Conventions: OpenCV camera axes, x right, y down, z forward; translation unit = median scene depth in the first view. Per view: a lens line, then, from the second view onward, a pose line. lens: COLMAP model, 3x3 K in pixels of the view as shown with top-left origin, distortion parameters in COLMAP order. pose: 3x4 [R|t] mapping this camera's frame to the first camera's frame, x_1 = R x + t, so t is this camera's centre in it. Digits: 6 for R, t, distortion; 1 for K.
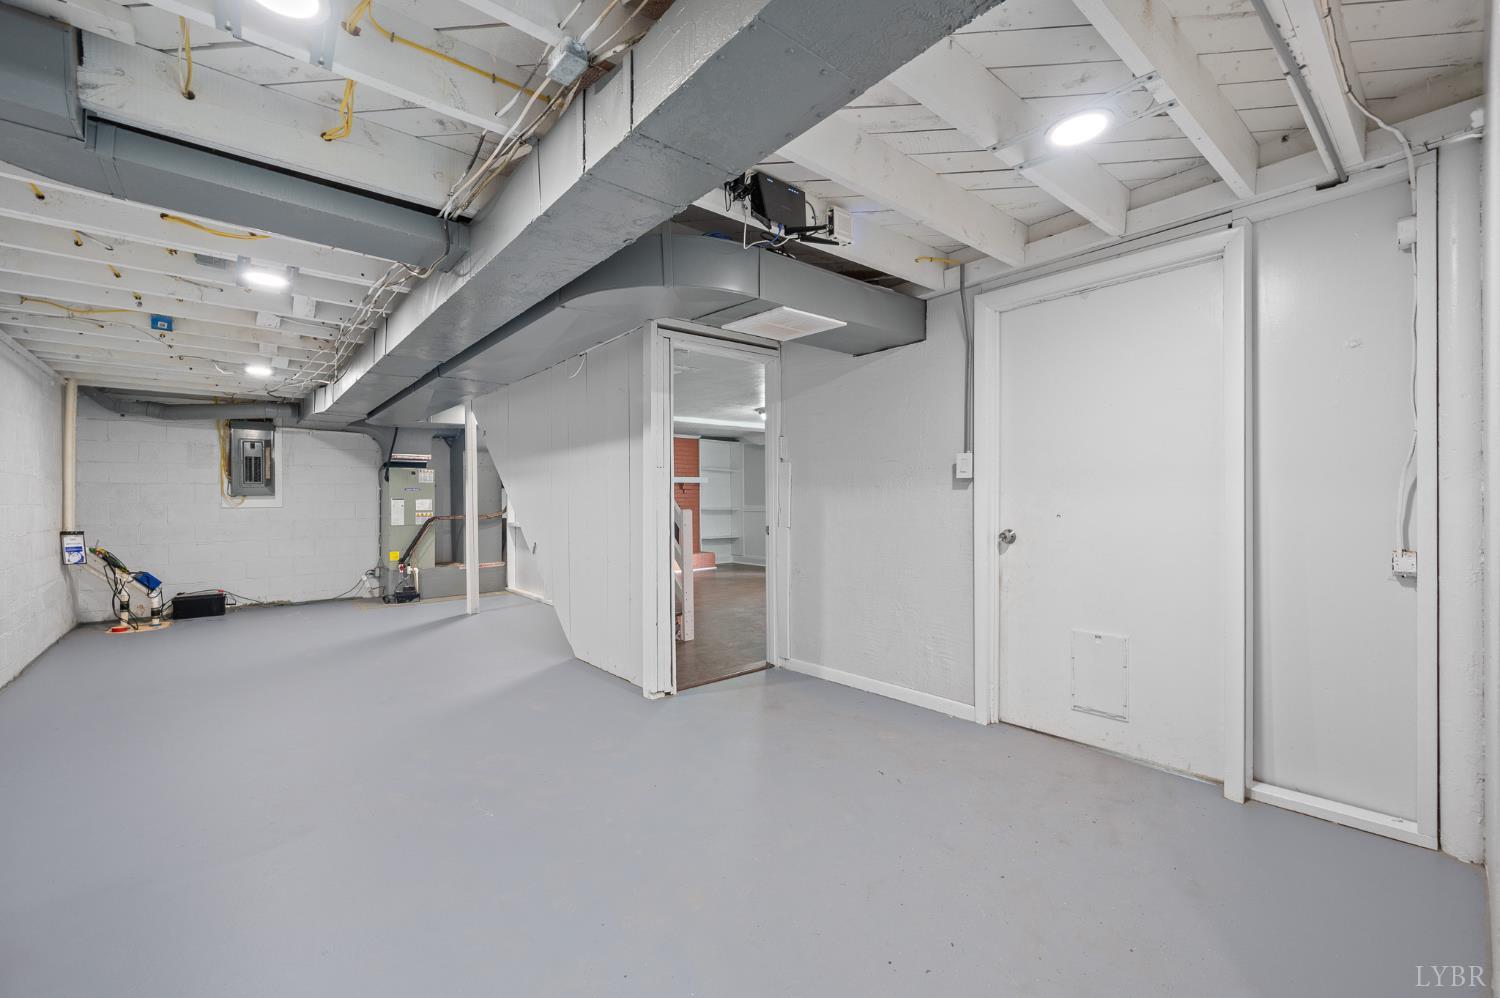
lens RADIAL K [[607.9, 0, 743.5], [0, 607.9, 502.3], [0, 0, 1]] dist [-0.001064, -0.000138]
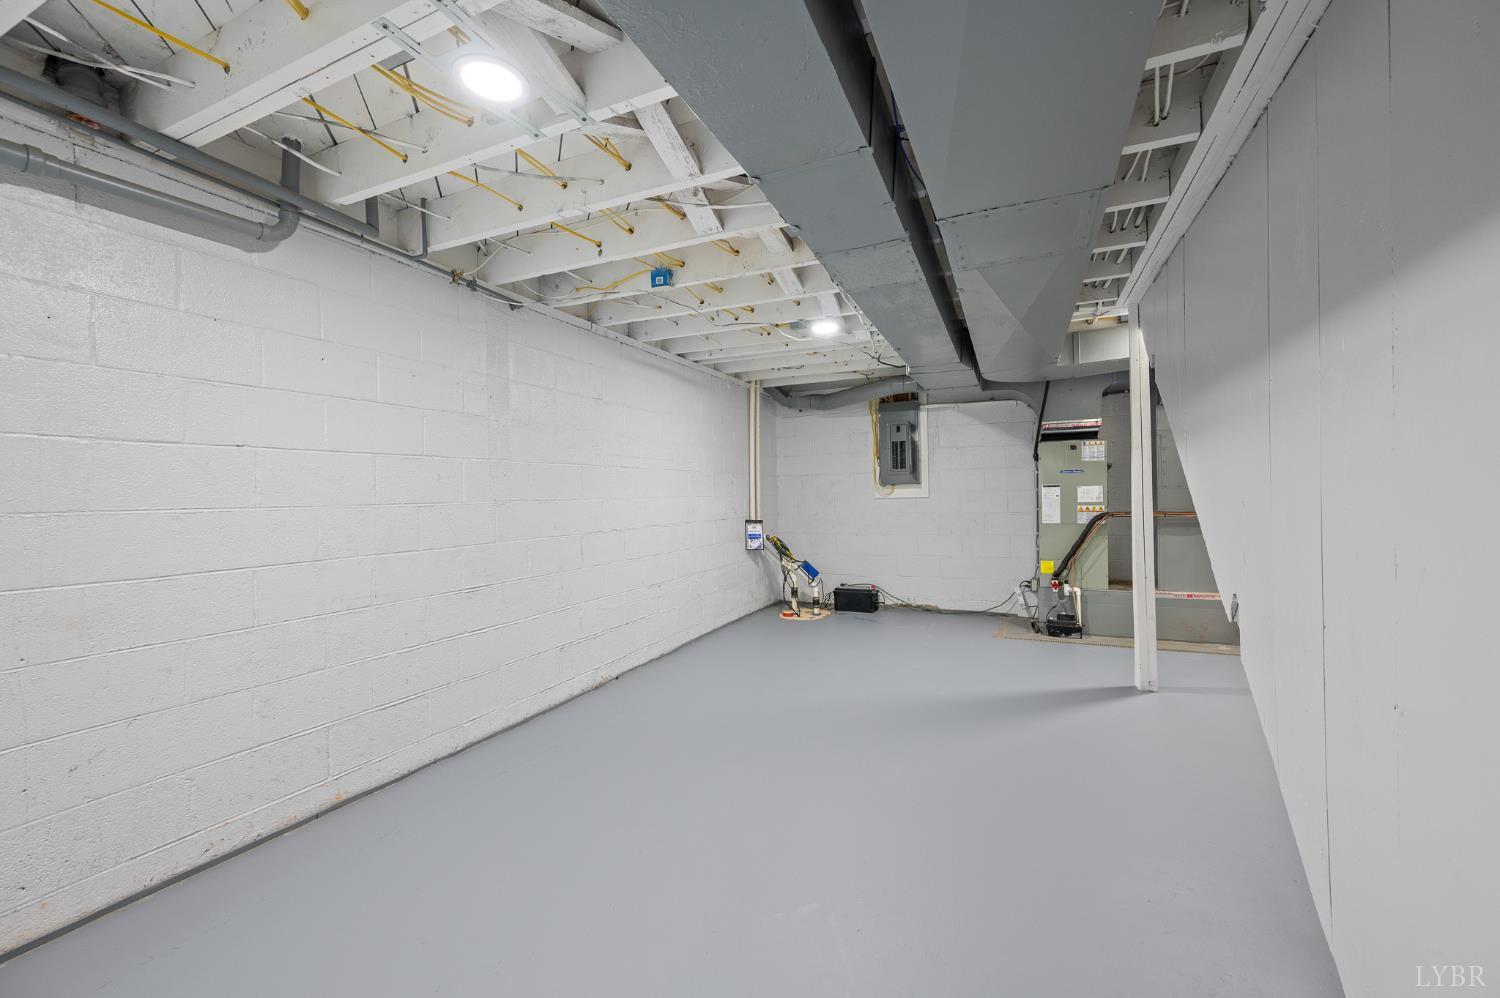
lens RADIAL K [[607.9, 0, 744.1], [0, 607.9, 492.9], [0, 0, 1]] dist [-0.001064, -0.000138]
pose [[0.423258, -0.001980, -0.906007, -0.089327], [0.010377, 0.999943, 0.002662, -0.003117], [0.905950, -0.010528, 0.423254, 0.407425]]
